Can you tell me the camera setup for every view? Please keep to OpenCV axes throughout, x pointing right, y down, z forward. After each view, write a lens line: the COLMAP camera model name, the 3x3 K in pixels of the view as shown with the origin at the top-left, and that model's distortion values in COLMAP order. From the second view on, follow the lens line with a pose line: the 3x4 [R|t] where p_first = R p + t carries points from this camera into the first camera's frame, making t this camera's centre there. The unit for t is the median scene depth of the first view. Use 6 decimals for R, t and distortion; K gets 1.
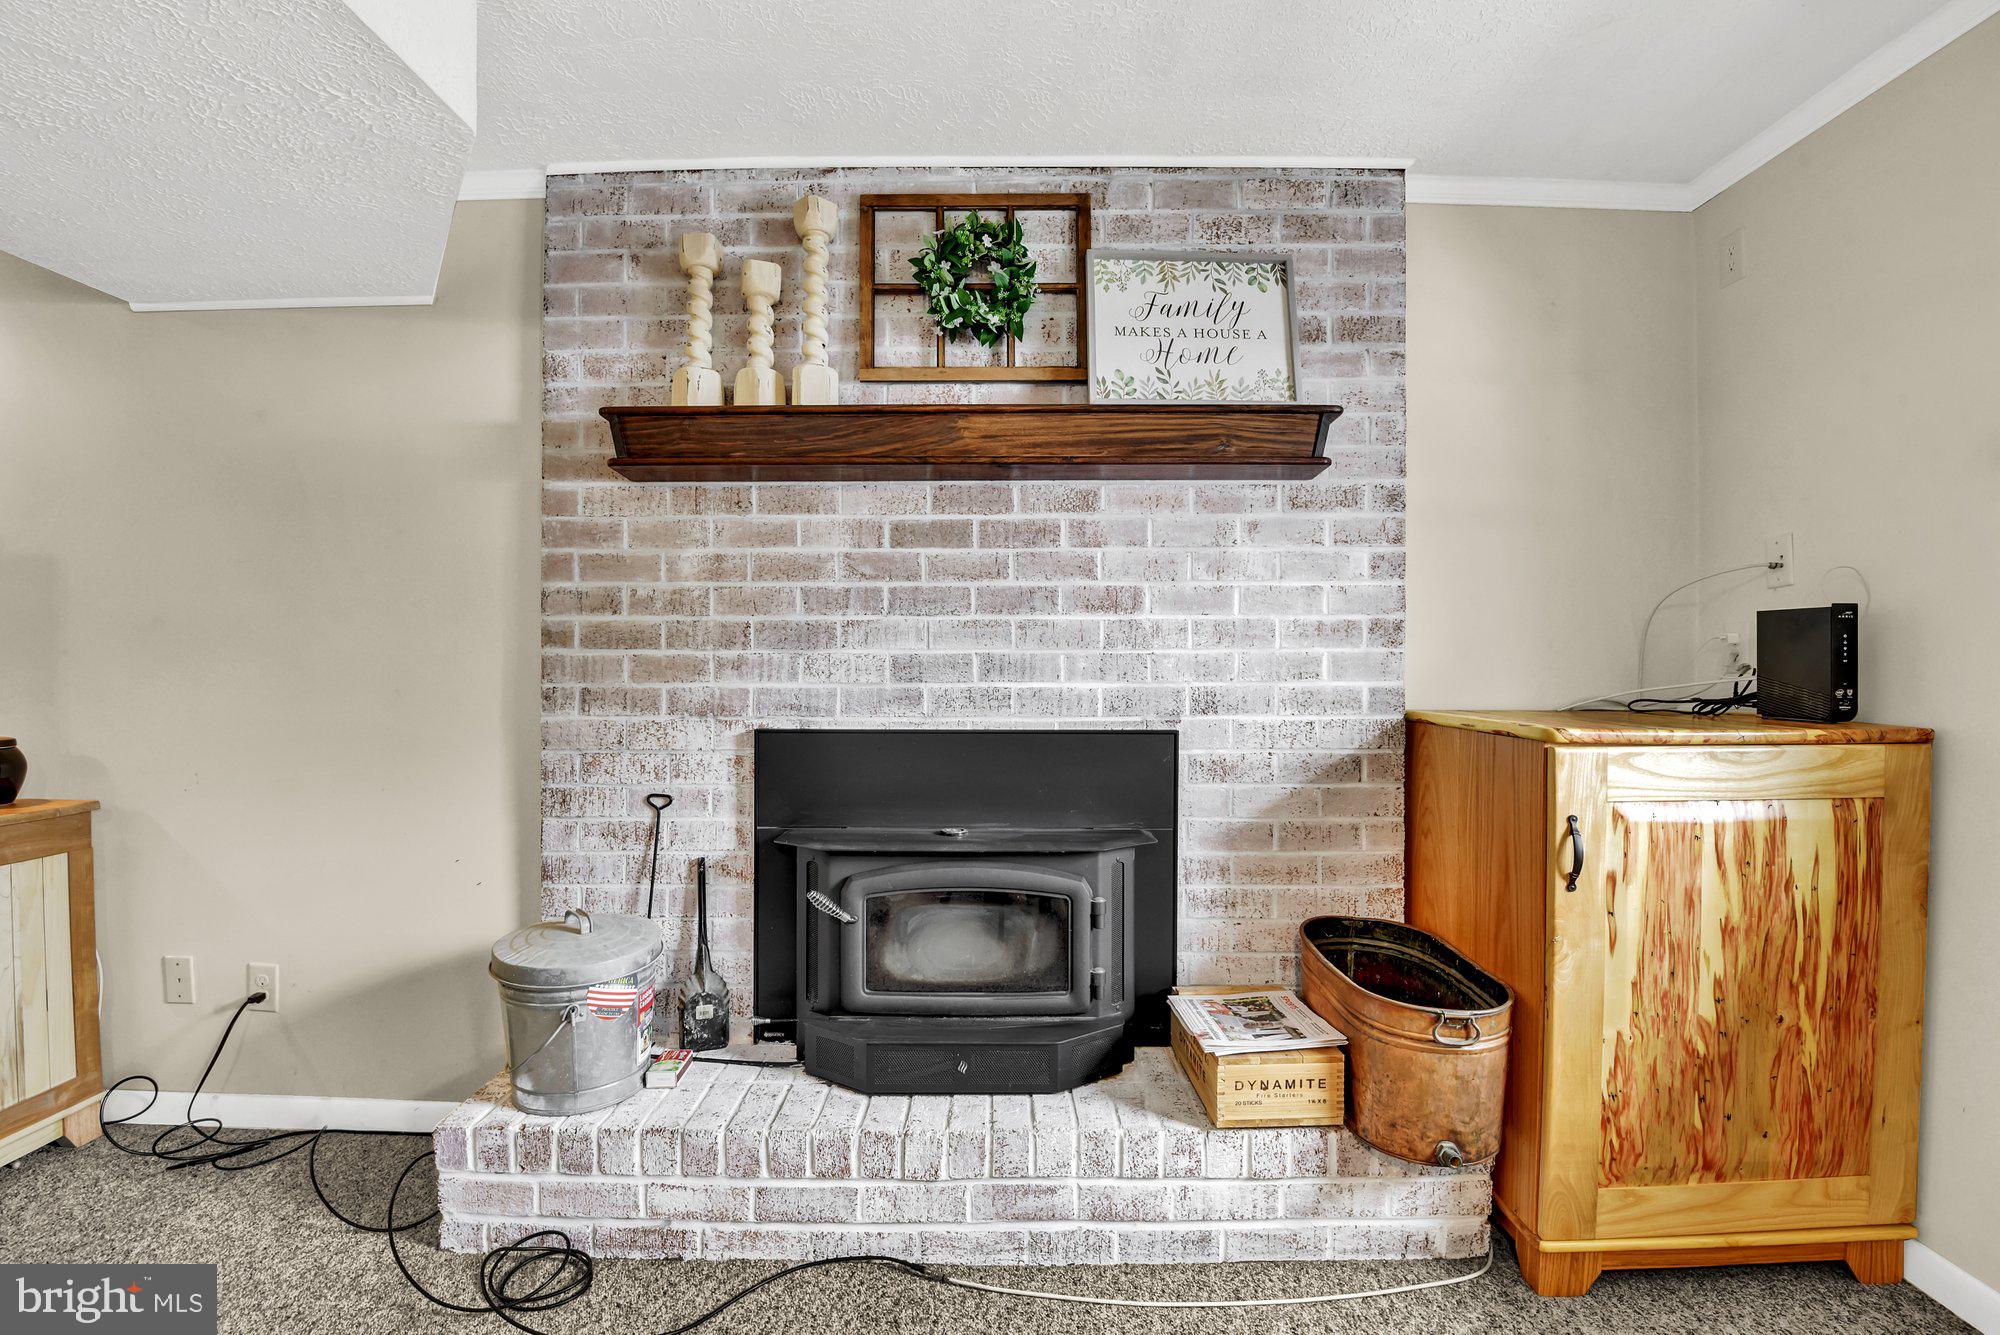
lens RADIAL K [[942.7, 0, 1012.9], [0, 942.7, 666.5], [0, 0, 1]] dist [-0.019634, -0.001465]
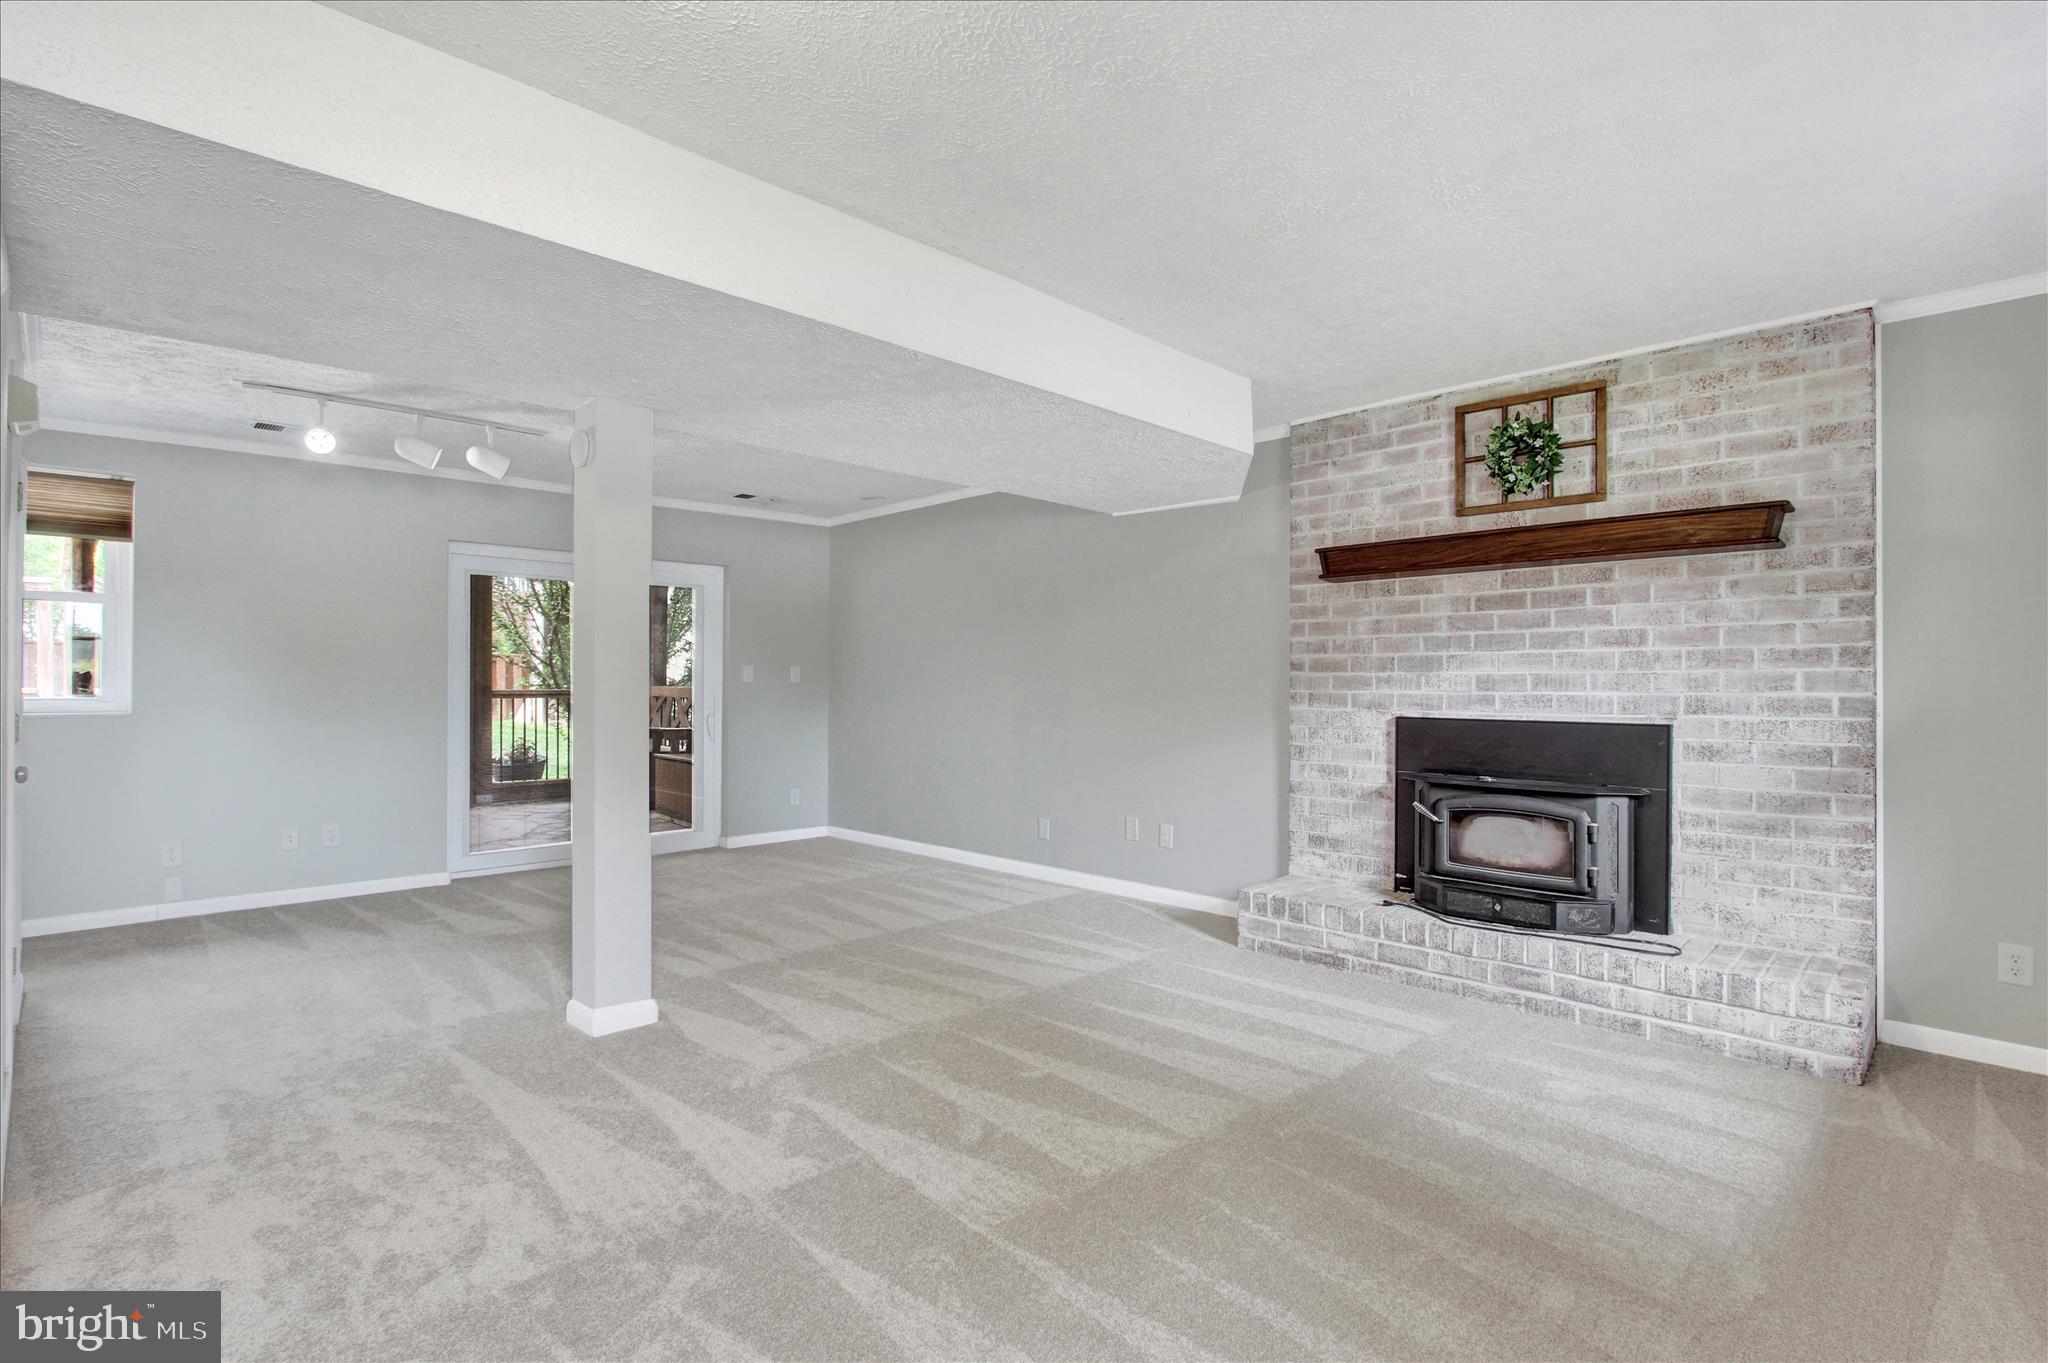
lens RADIAL K [[965.3, 0, 1027.1], [0, 965.3, 681.4], [0, 0, 1]] dist [-0.019634, -0.001465]
pose [[0.709932, 0.000058, -0.704271, 0.515220], [-0.004894, 0.999976, -0.004851, 0.012241], [0.704254, 0.006891, 0.709915, -0.795634]]
